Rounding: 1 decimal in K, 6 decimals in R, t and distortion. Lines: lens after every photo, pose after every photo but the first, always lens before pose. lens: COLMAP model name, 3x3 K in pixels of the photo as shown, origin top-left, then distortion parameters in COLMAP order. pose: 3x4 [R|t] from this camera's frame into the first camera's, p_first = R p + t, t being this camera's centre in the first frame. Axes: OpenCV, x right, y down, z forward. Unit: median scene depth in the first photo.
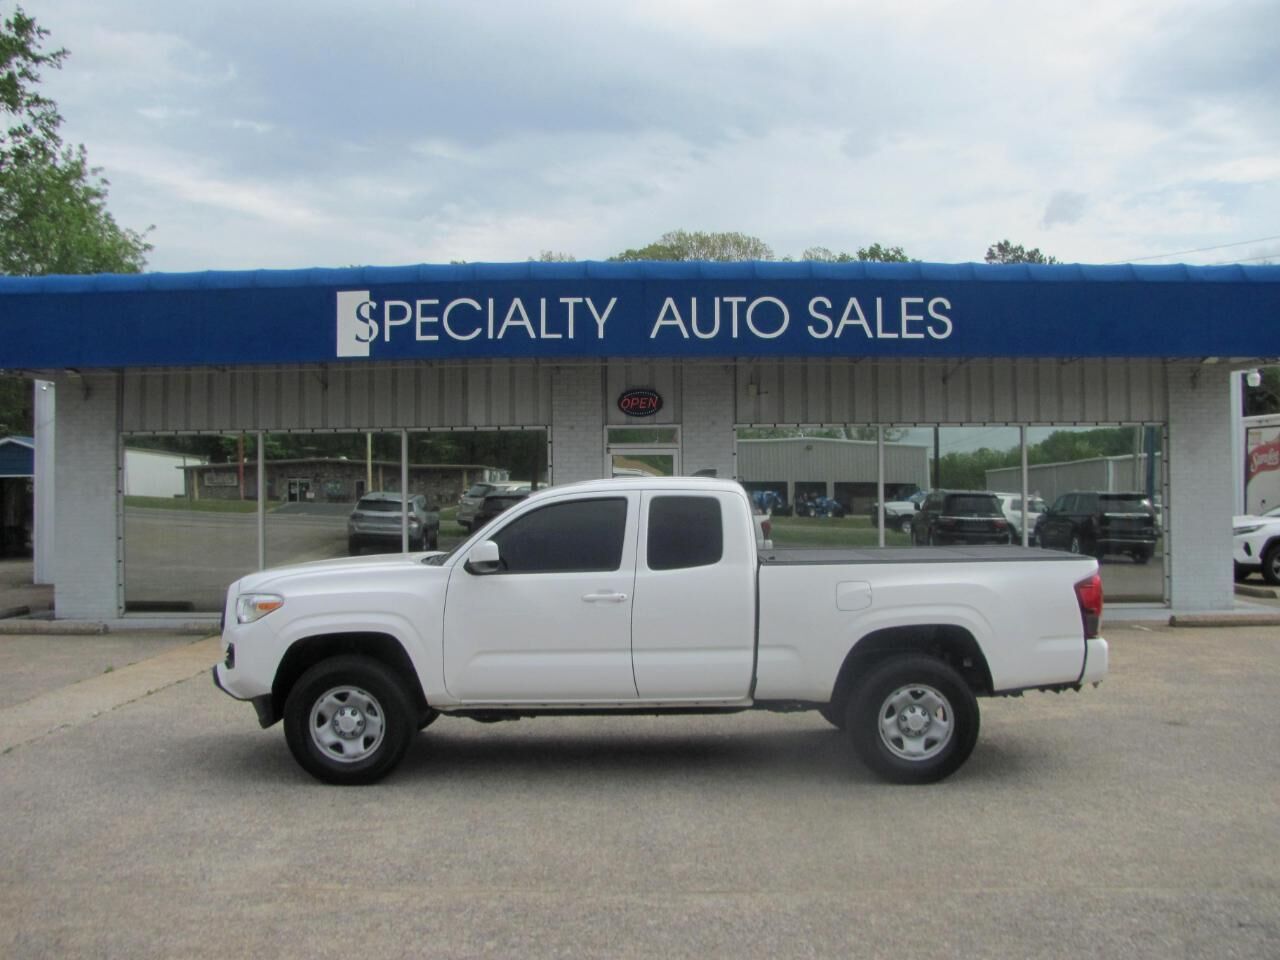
lens RADIAL K [[1384.9, 0, 605.9], [0, 1384.9, 465.7], [0, 0, 1]] dist [-0.114589, 0.000000]
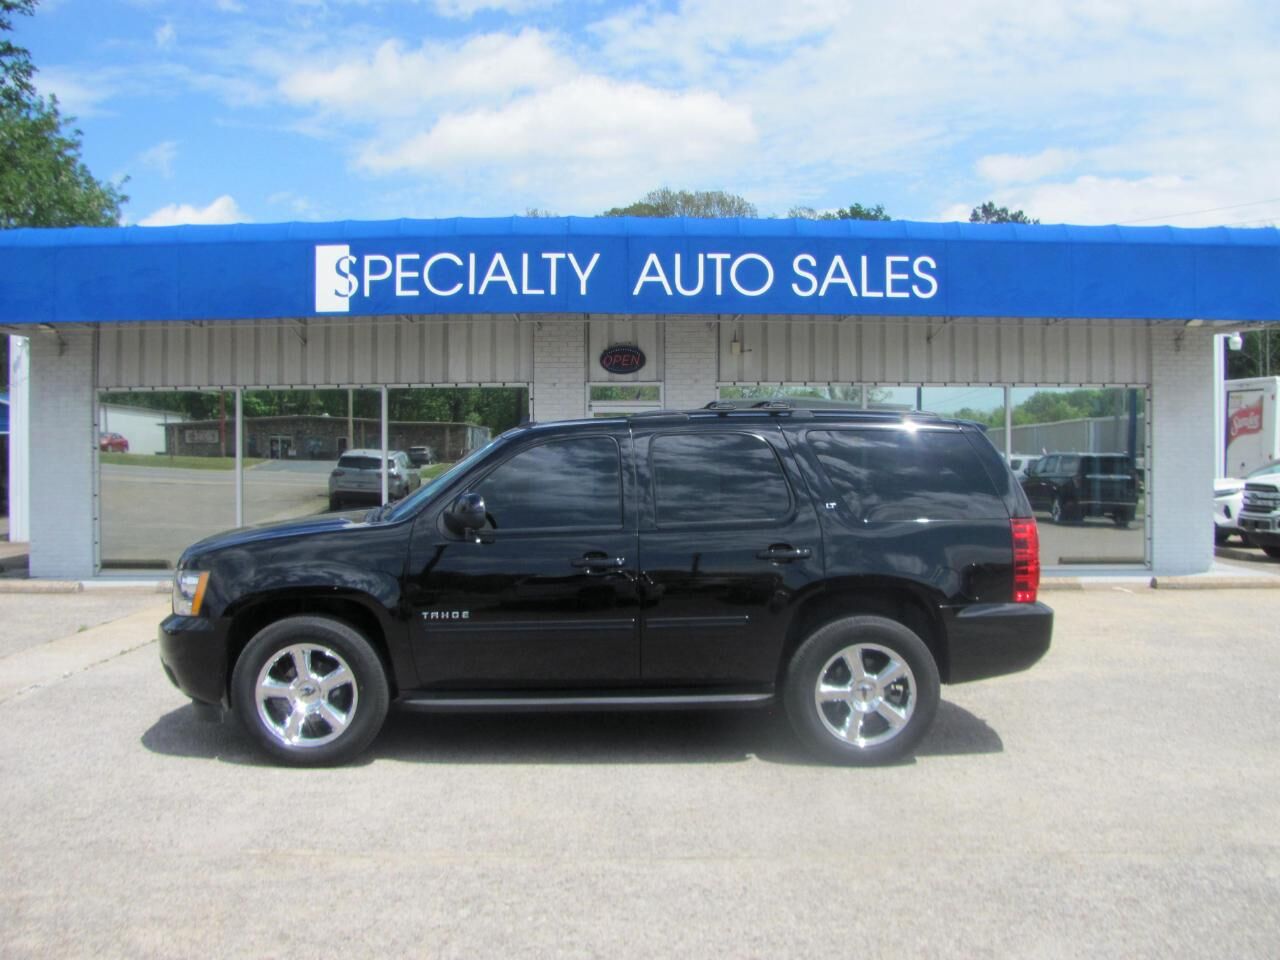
lens RADIAL K [[1384.9, 0, 620.4], [0, 1384.9, 477.7], [0, 0, 1]] dist [-0.114589, 0.000000]
pose [[0.999724, 0.004798, 0.022989, 0.000743], [-0.005682, 0.999240, 0.038568, 0.000361], [-0.022787, -0.038688, 0.998991, 0.007422]]
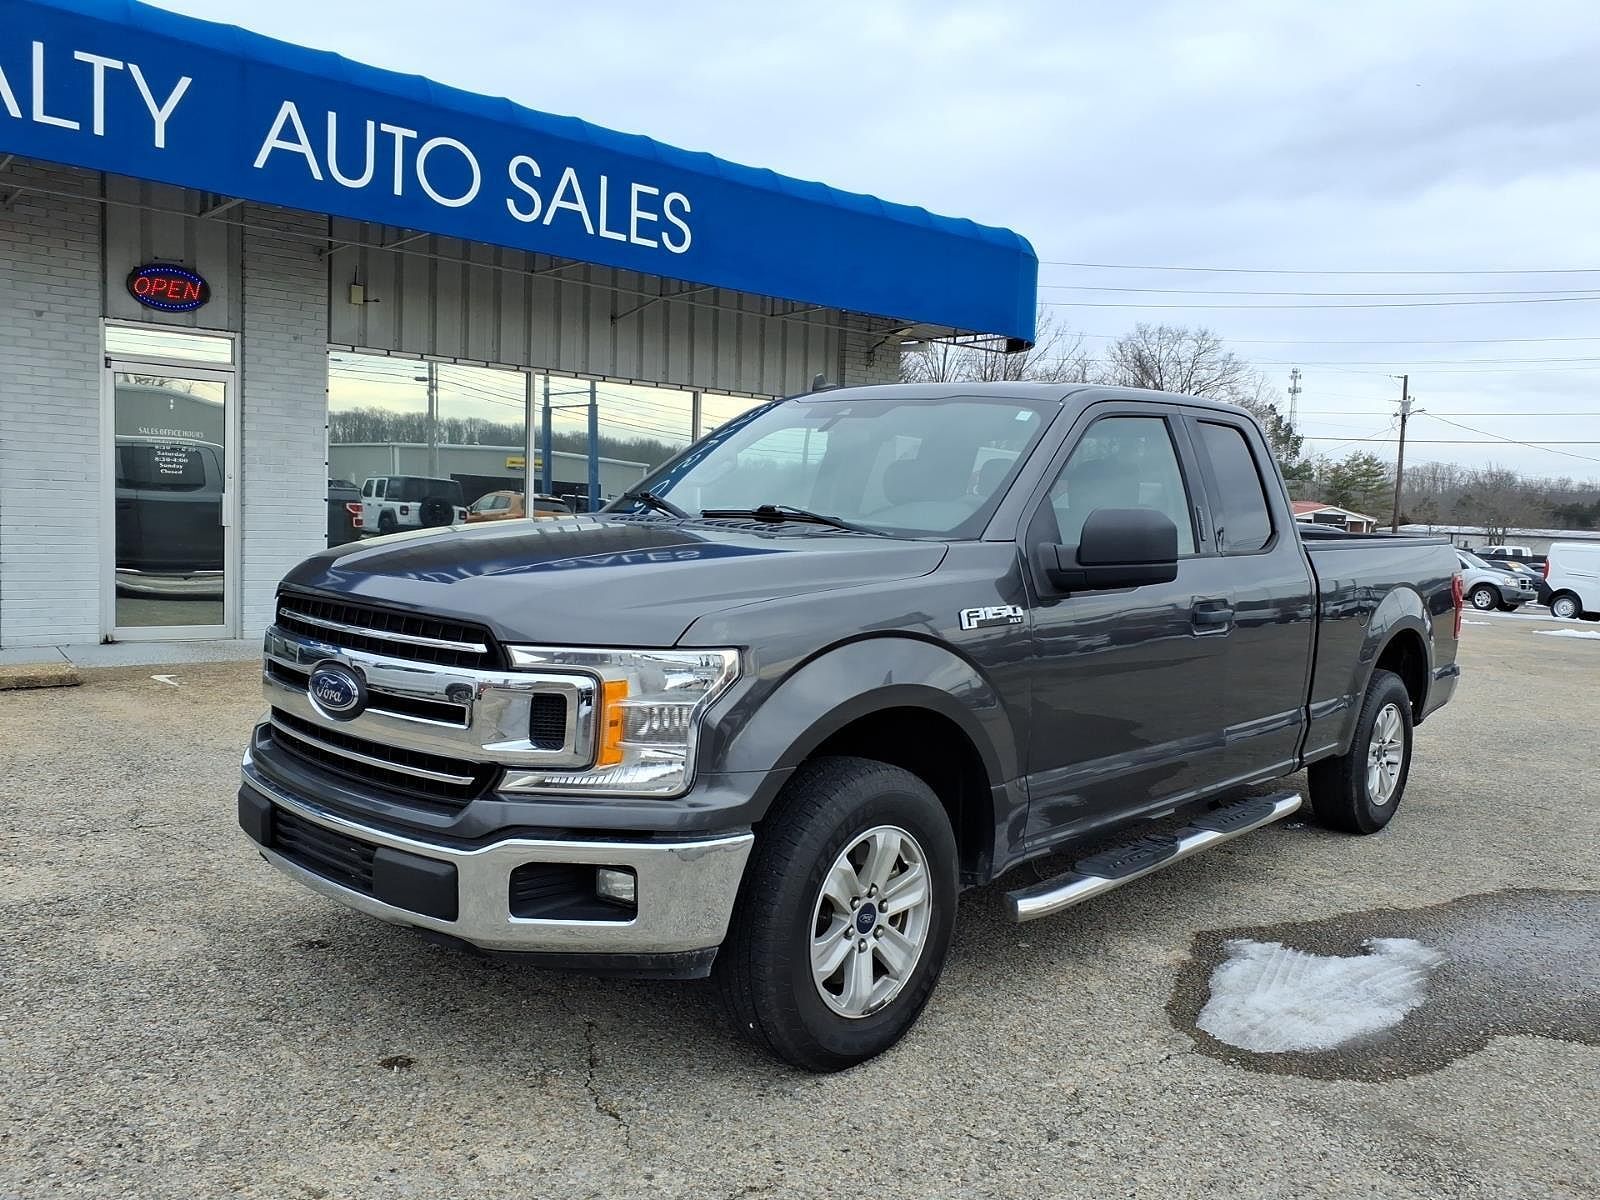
lens RADIAL K [[1323.8, 0, 781.1], [0, 1323.8, 609.7], [0, 0, 1]] dist [0.029071, 0.015106]
pose [[0.770969, -0.007524, 0.636828, -0.154515], [-0.063732, 0.994000, 0.088900, 0.026854], [-0.633676, -0.109125, 0.765863, 0.424207]]
